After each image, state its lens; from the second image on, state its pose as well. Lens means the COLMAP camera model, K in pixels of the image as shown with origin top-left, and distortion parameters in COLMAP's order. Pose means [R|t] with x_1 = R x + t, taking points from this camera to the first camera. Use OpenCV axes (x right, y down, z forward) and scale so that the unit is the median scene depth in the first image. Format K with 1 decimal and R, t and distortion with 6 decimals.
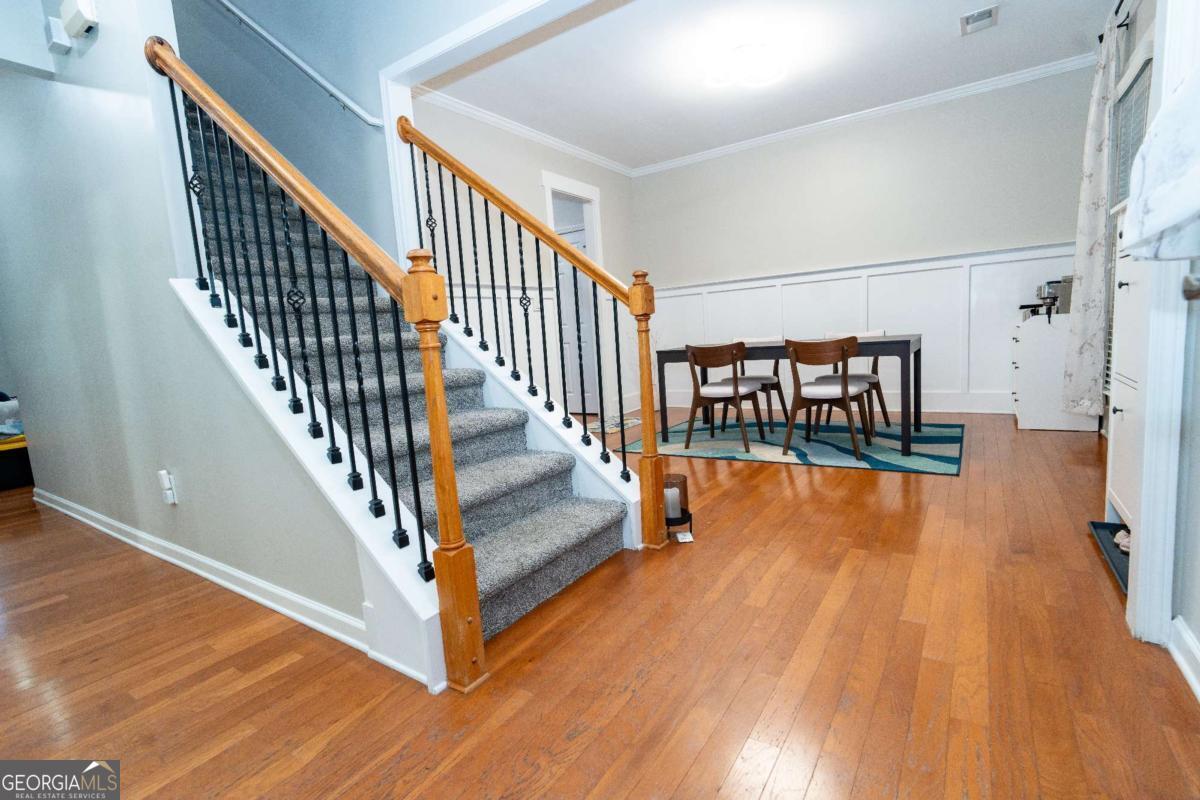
lens RADIAL K [[554.6, 0, 609.3], [0, 554.6, 399.1], [0, 0, 1]] dist [-0.011512, 0.007133]
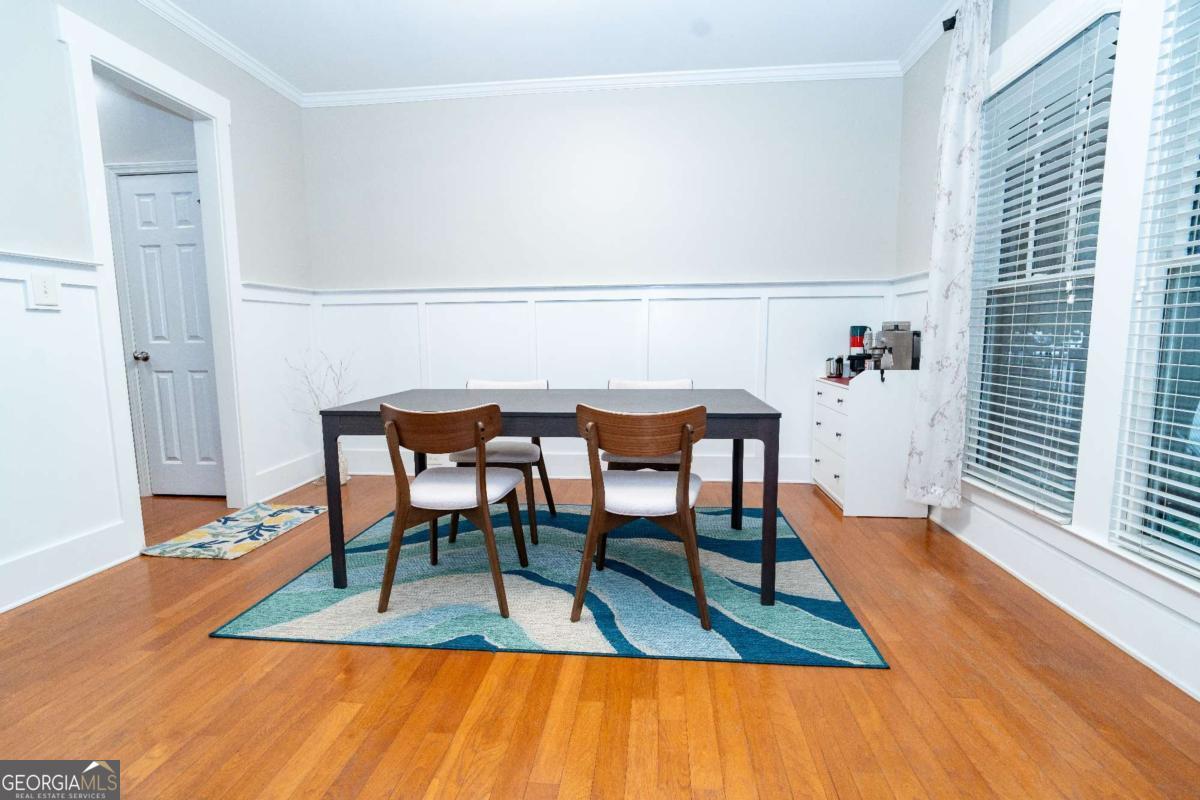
lens RADIAL K [[554.6, 0, 599.9], [0, 554.6, 401.6], [0, 0, 1]] dist [-0.011512, 0.007133]
pose [[0.887181, 0.006253, 0.461380, 0.081461], [0.002146, 0.999841, -0.017677, -0.088960], [-0.461417, 0.016673, 0.887027, 0.458796]]
